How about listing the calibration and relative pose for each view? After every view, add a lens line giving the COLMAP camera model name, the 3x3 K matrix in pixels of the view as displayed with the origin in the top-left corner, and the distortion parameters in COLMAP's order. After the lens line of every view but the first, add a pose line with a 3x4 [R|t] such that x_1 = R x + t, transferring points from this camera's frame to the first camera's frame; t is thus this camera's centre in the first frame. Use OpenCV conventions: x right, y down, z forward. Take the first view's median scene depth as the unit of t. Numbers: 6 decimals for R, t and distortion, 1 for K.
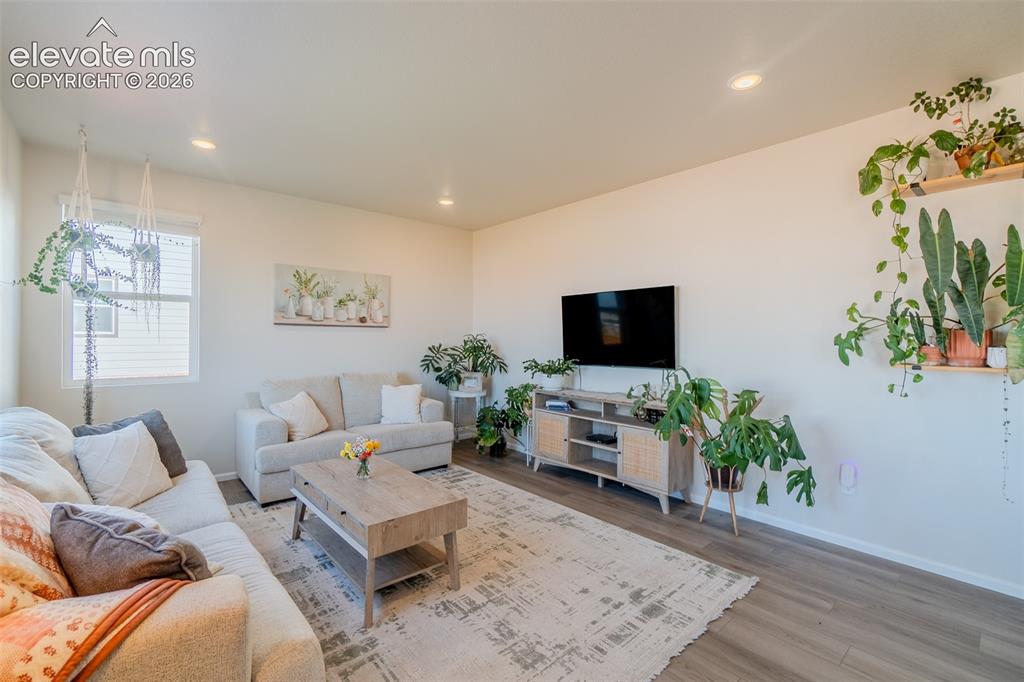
lens RADIAL K [[436.3, 0, 505.5], [0, 436.3, 336.9], [0, 0, 1]] dist [-0.004863, 0.000871]
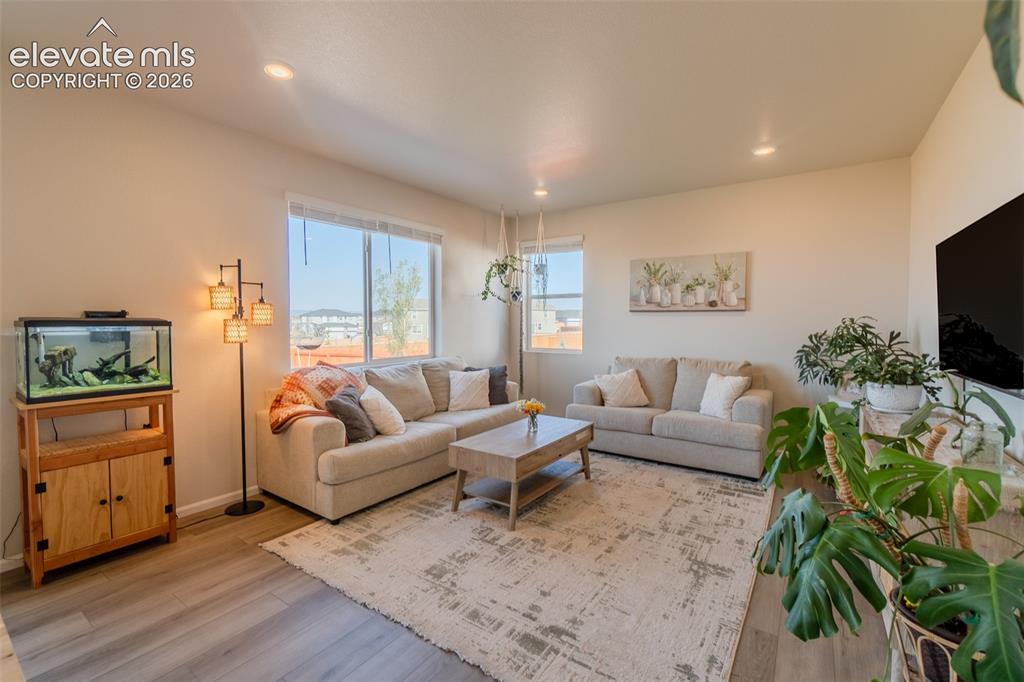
lens RADIAL K [[436.3, 0, 505.2], [0, 436.3, 341.8], [0, 0, 1]] dist [-0.004863, 0.000871]
pose [[0.267746, 0.040826, -0.962624, 0.580577], [0.001138, 0.999088, 0.042689, 0.003102], [0.963489, -0.012525, 0.267455, 0.379325]]
